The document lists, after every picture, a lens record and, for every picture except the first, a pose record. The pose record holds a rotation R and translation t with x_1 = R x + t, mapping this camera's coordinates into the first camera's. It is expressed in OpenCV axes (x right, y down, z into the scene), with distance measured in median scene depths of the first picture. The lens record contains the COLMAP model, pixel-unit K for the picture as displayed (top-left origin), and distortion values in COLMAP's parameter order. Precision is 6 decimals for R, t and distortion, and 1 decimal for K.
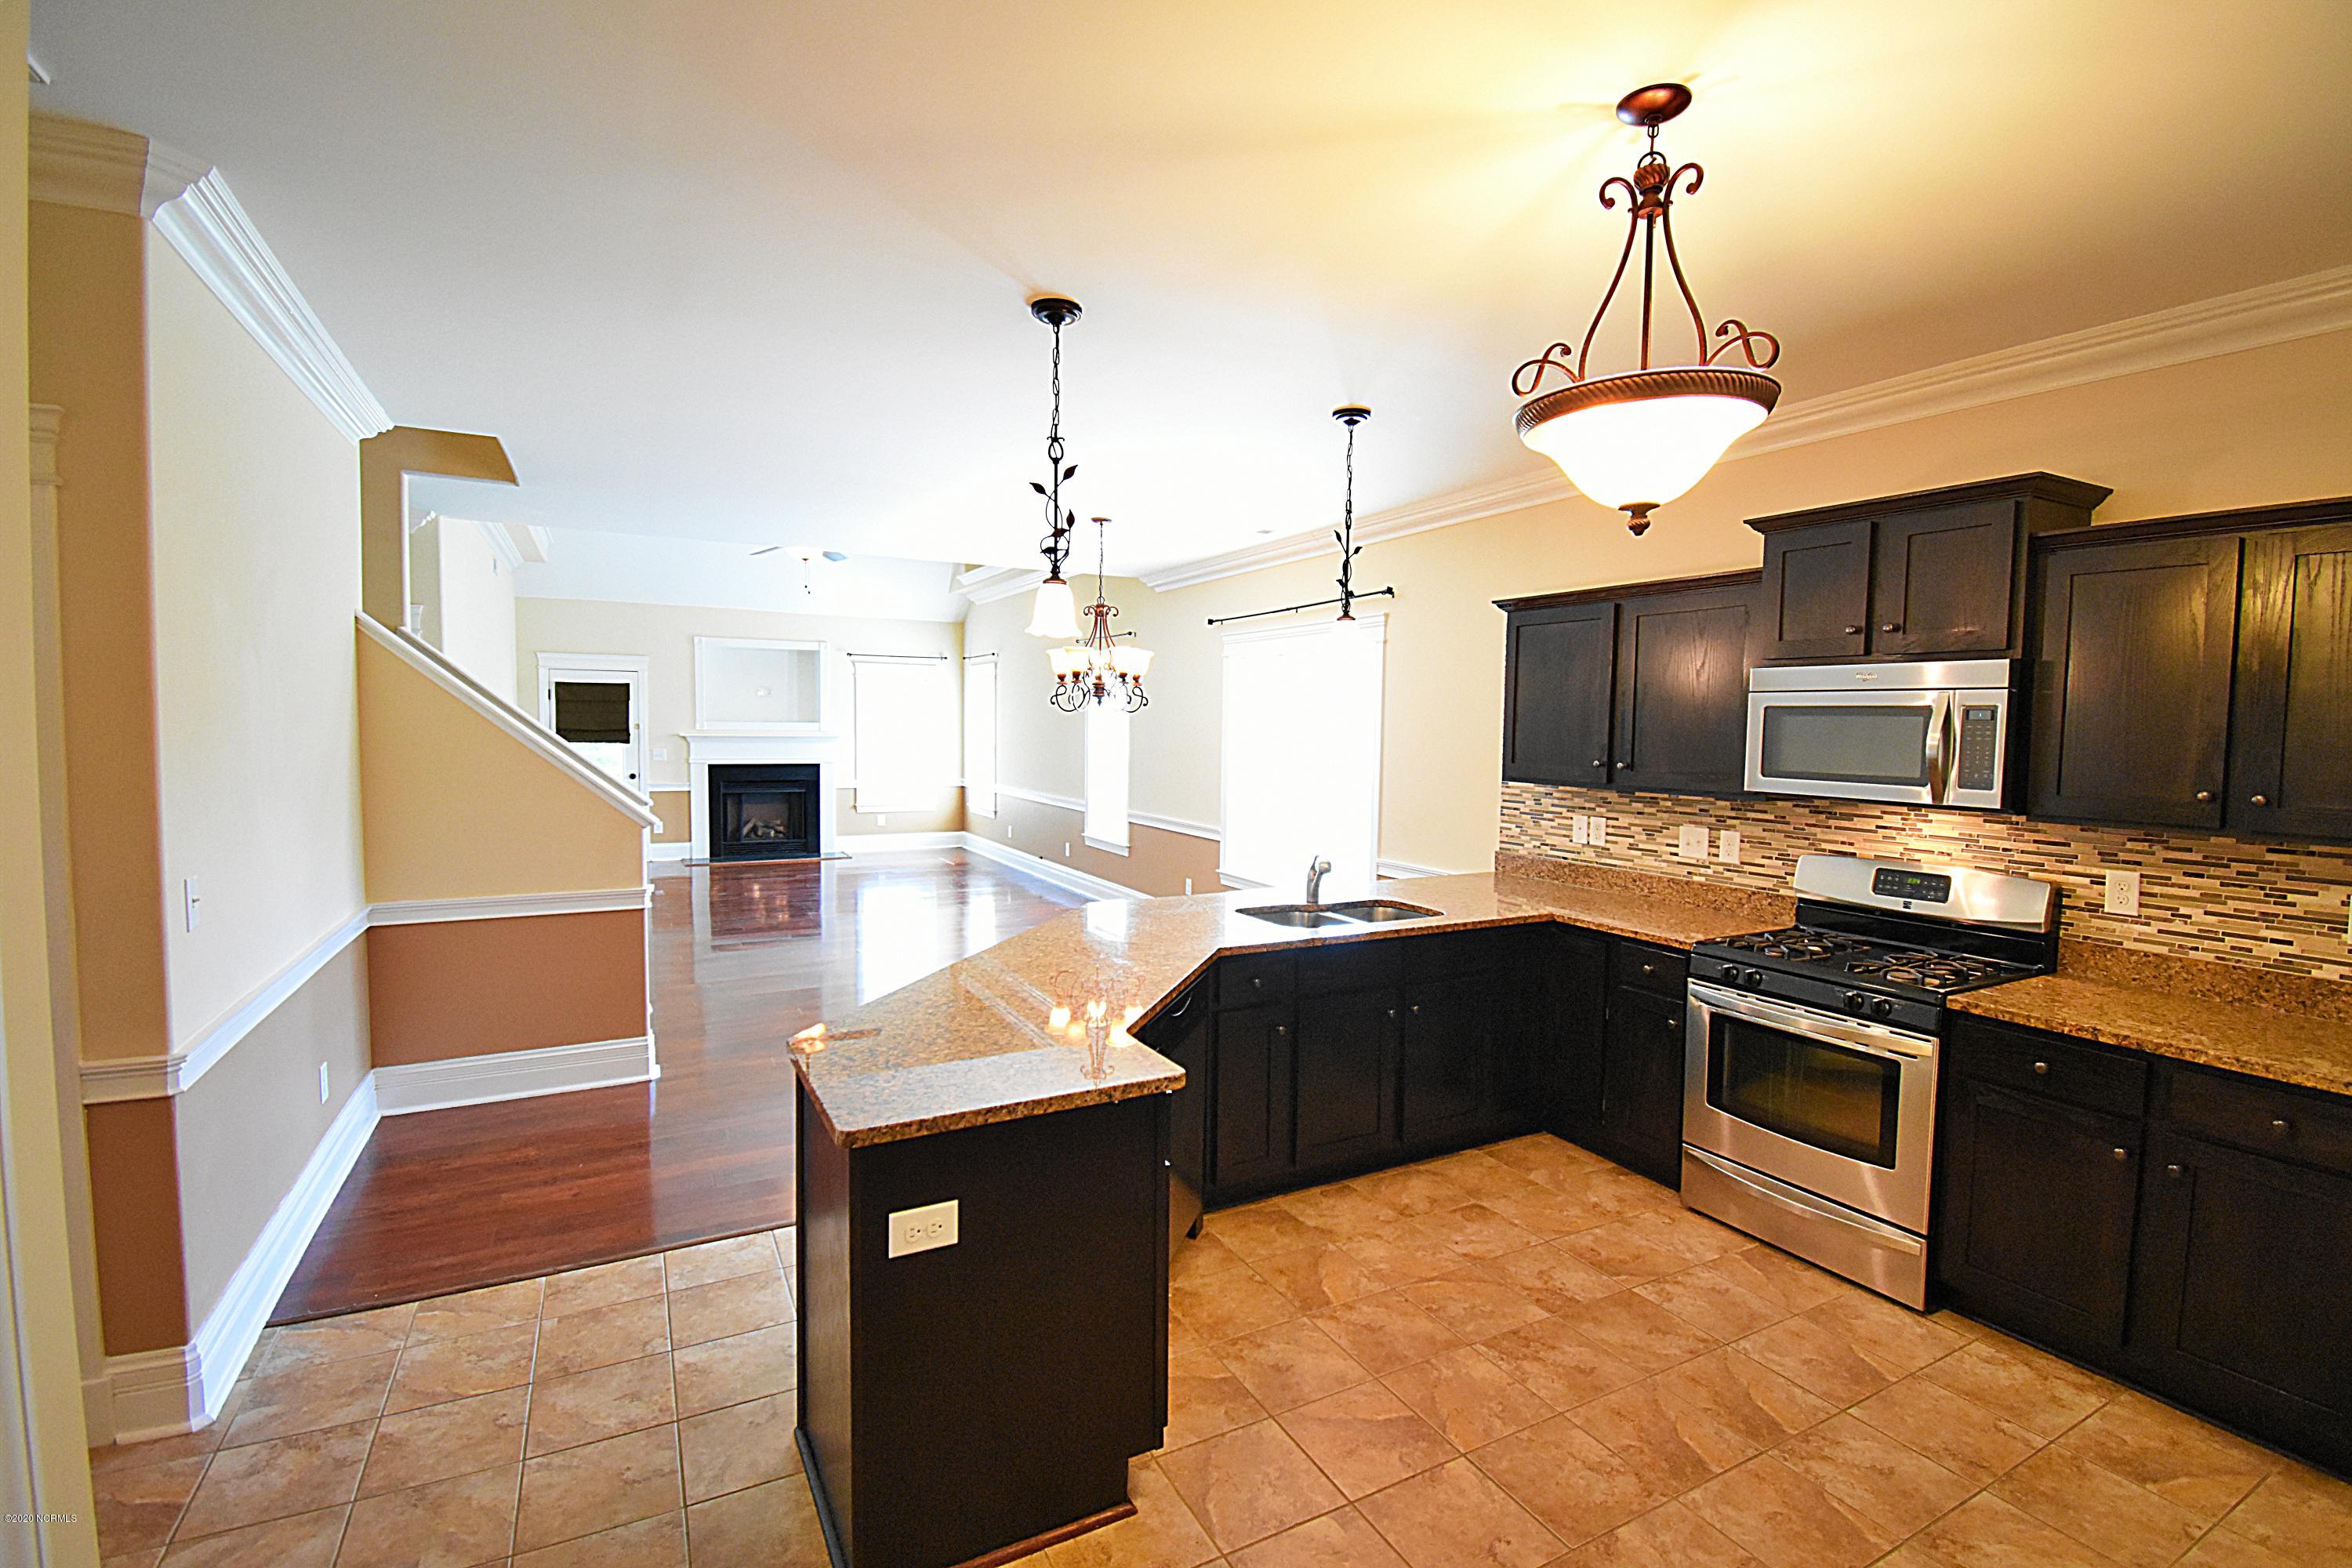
lens RADIAL K [[1047.5, 0, 1180.5], [0, 1047.5, 782.5], [0, 0, 1]] dist [0.014502, -0.018669]
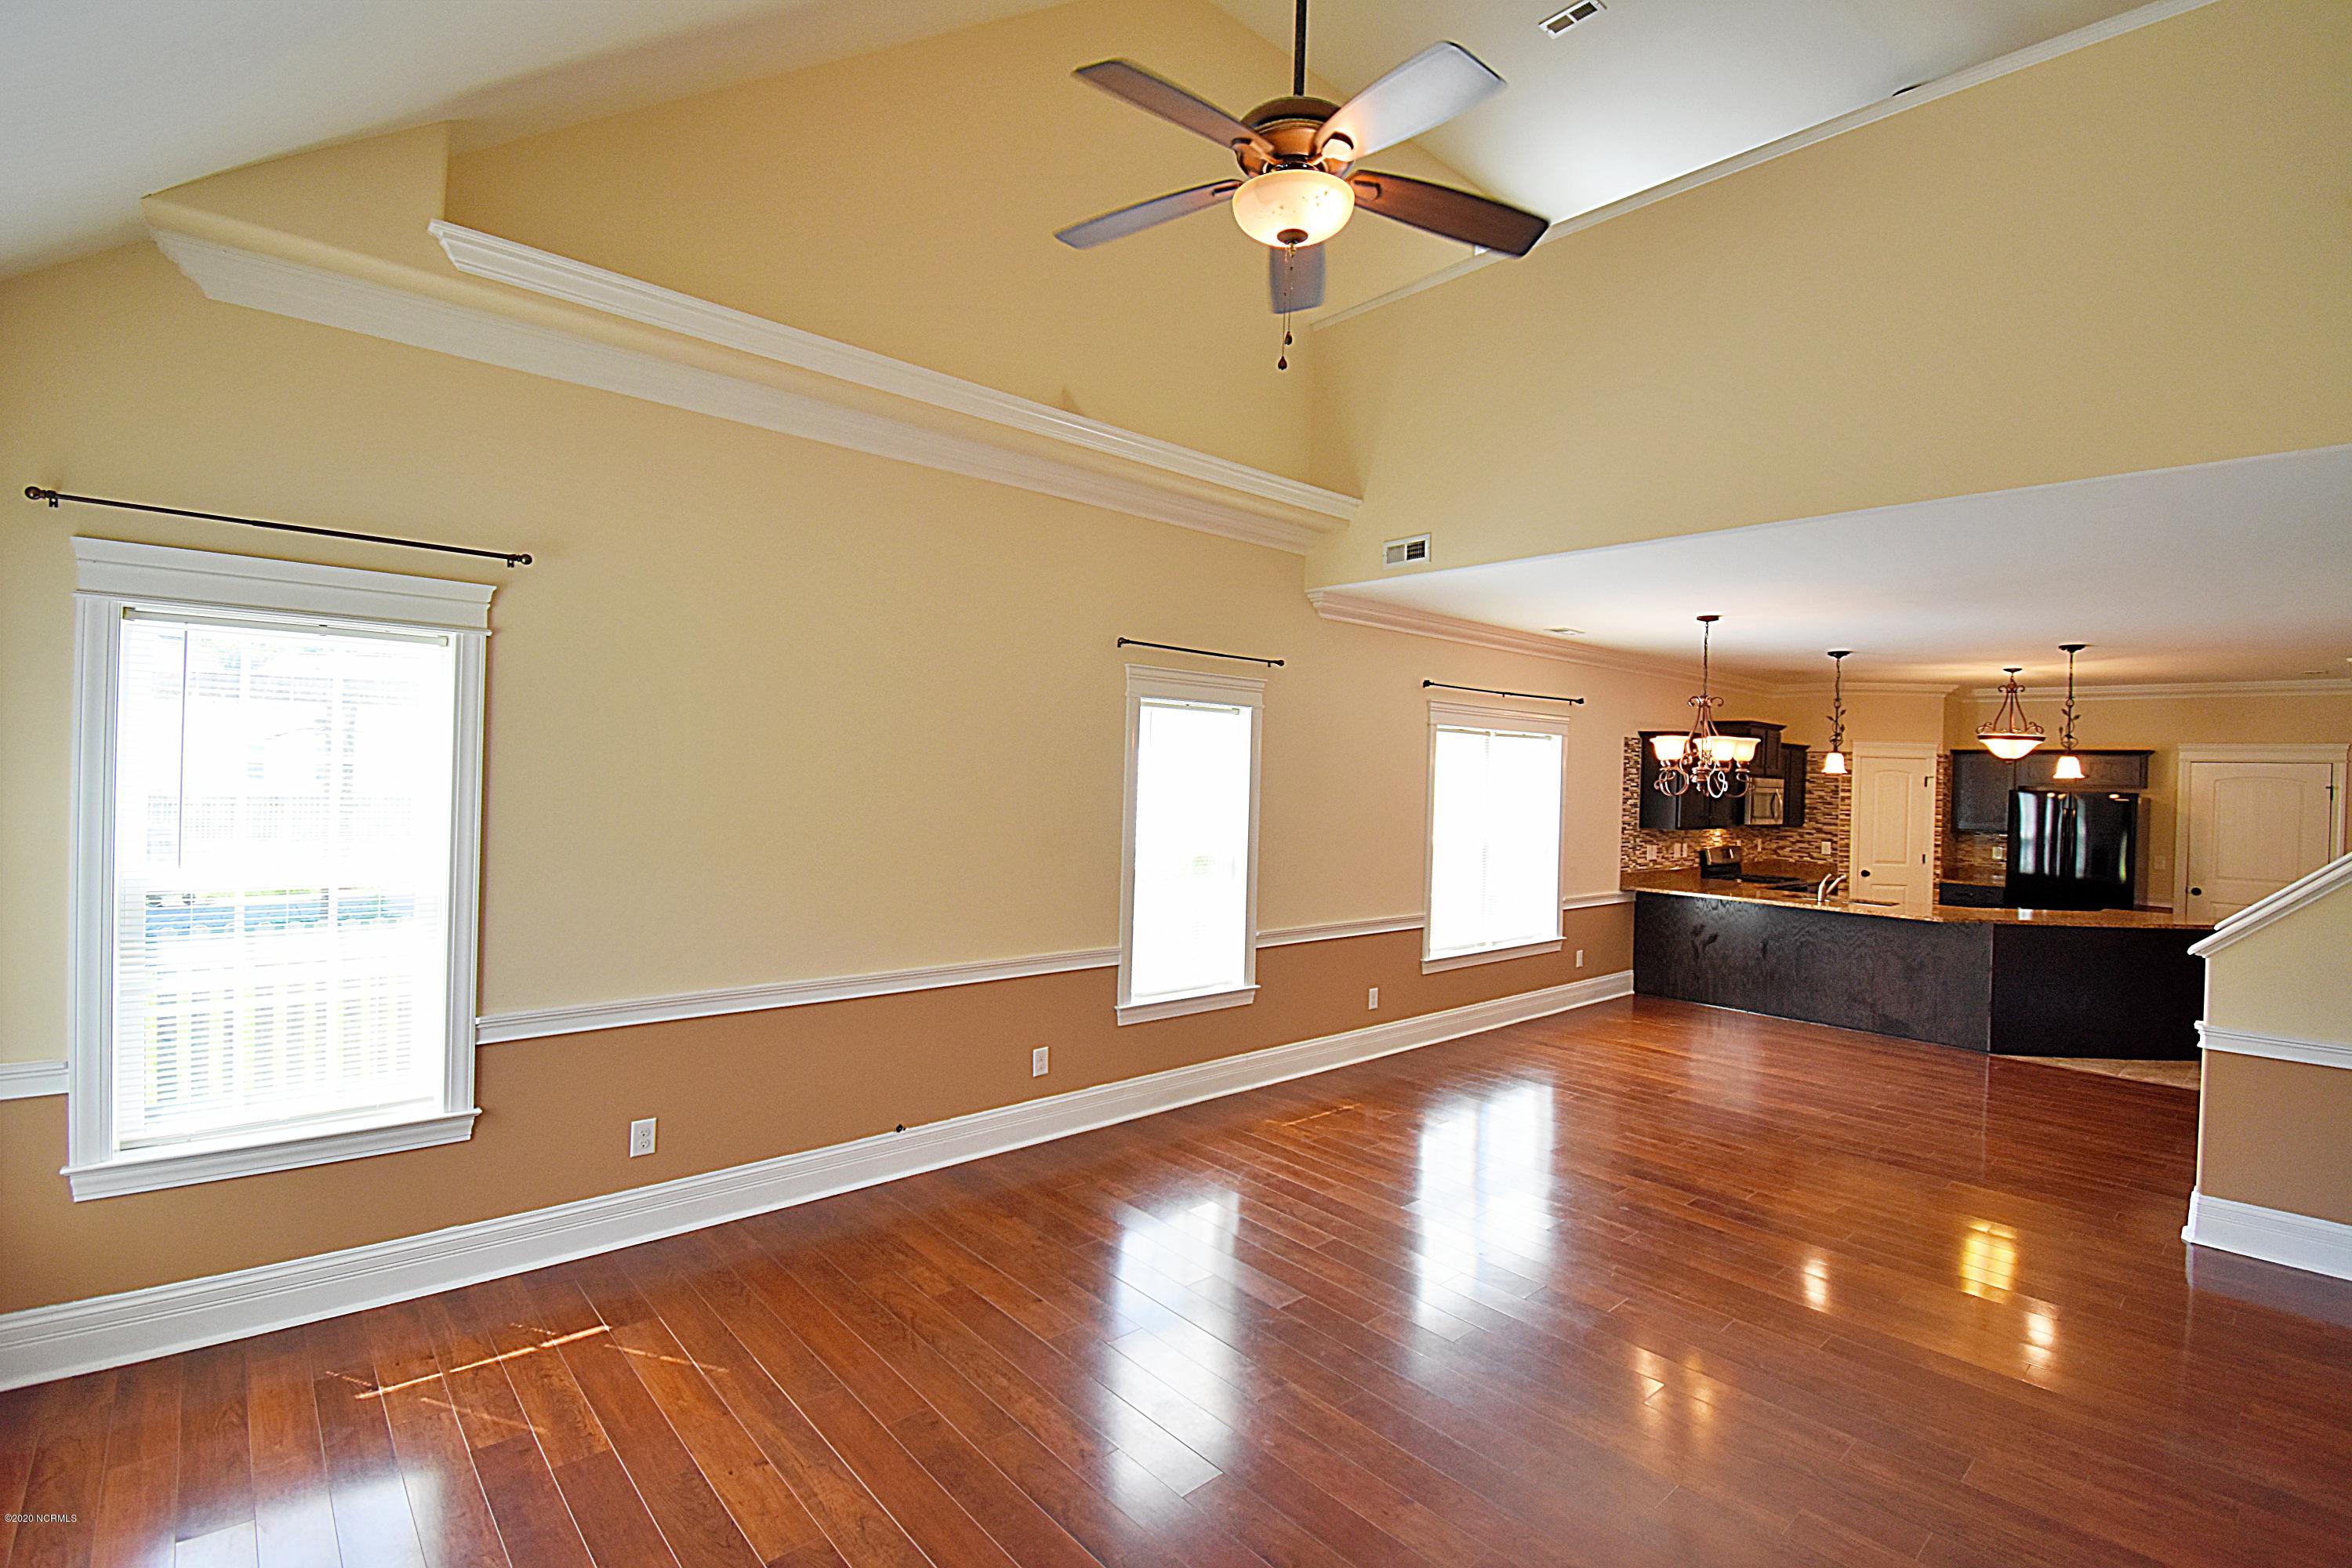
lens RADIAL K [[1084.1, 0, 1132.6], [0, 1084.1, 771.5], [0, 0, 1]] dist [-0.025222, -0.004990]
pose [[-0.206596, -0.022143, 0.978176, -1.458888], [0.024043, 0.999327, 0.027700, -0.196394], [-0.978131, 0.029241, -0.205924, 2.558473]]
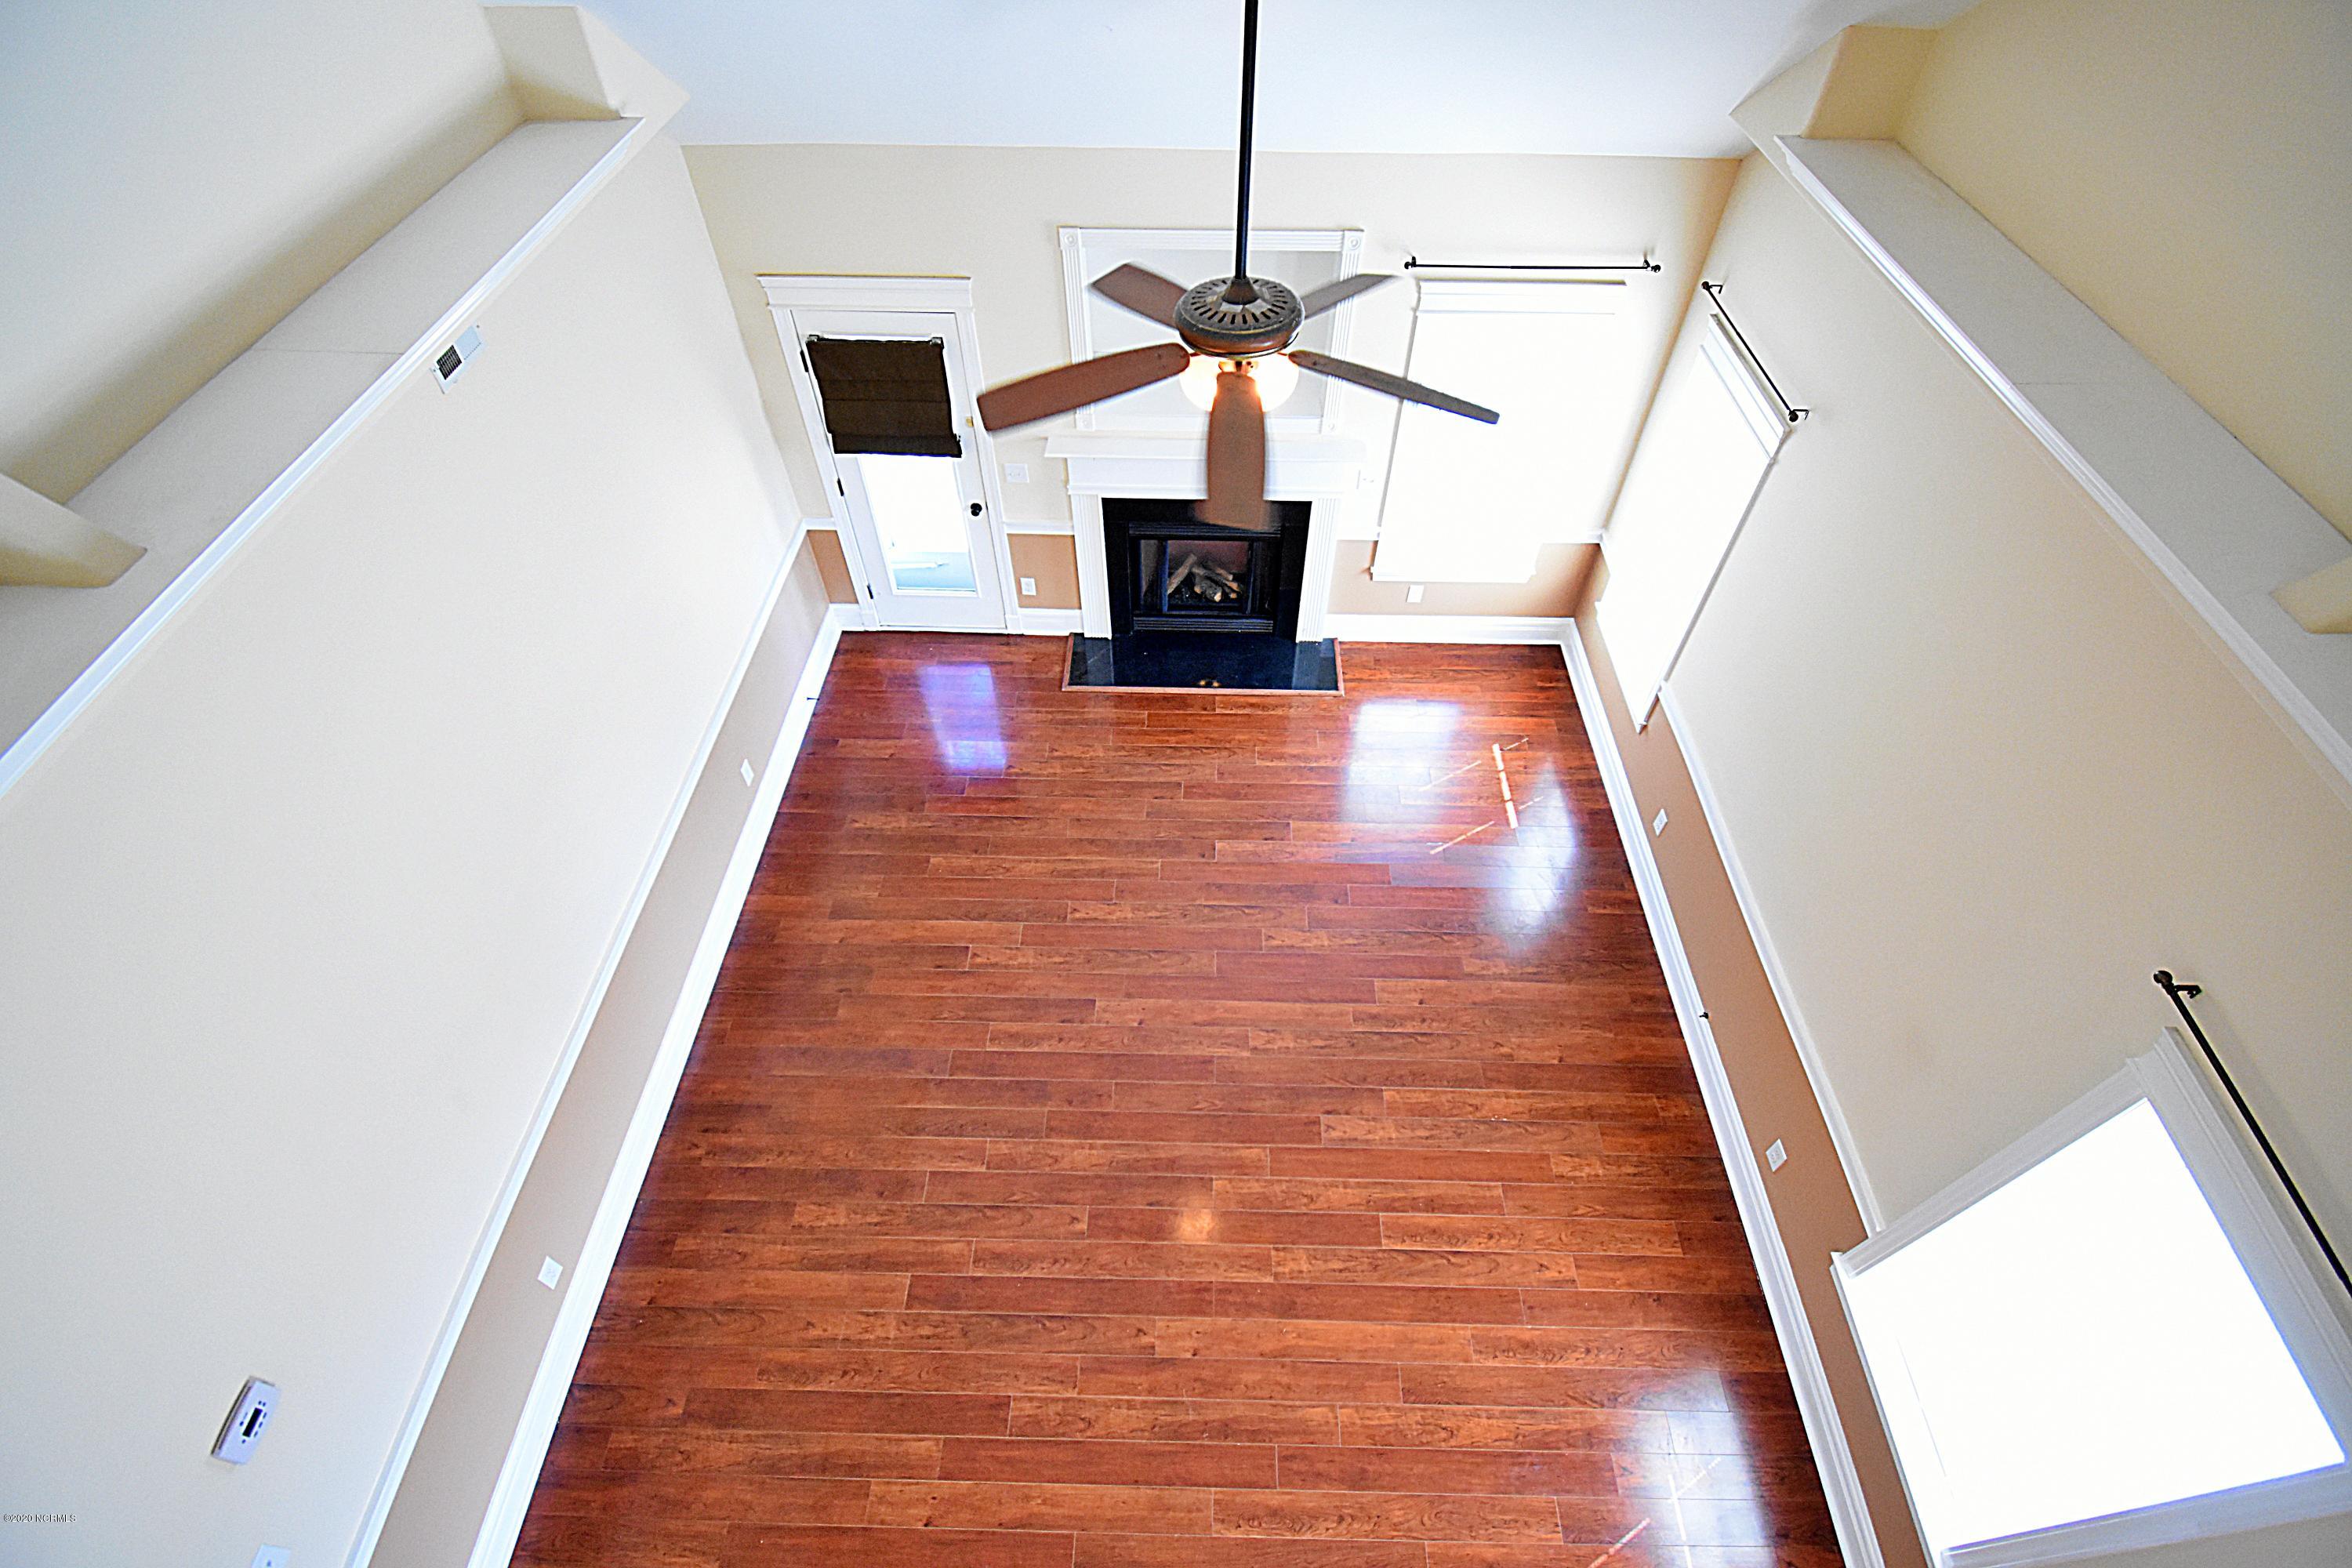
lens RADIAL K [[1047.5, 0, 1177.6], [0, 1047.5, 785.4], [0, 0, 1]] dist [0.014502, -0.018669]
pose [[0.872371, 0.363892, -0.326422, -0.560449], [-0.014127, 0.686230, 0.727248, -0.818637], [0.488640, -0.629818, 0.603788, 1.739135]]
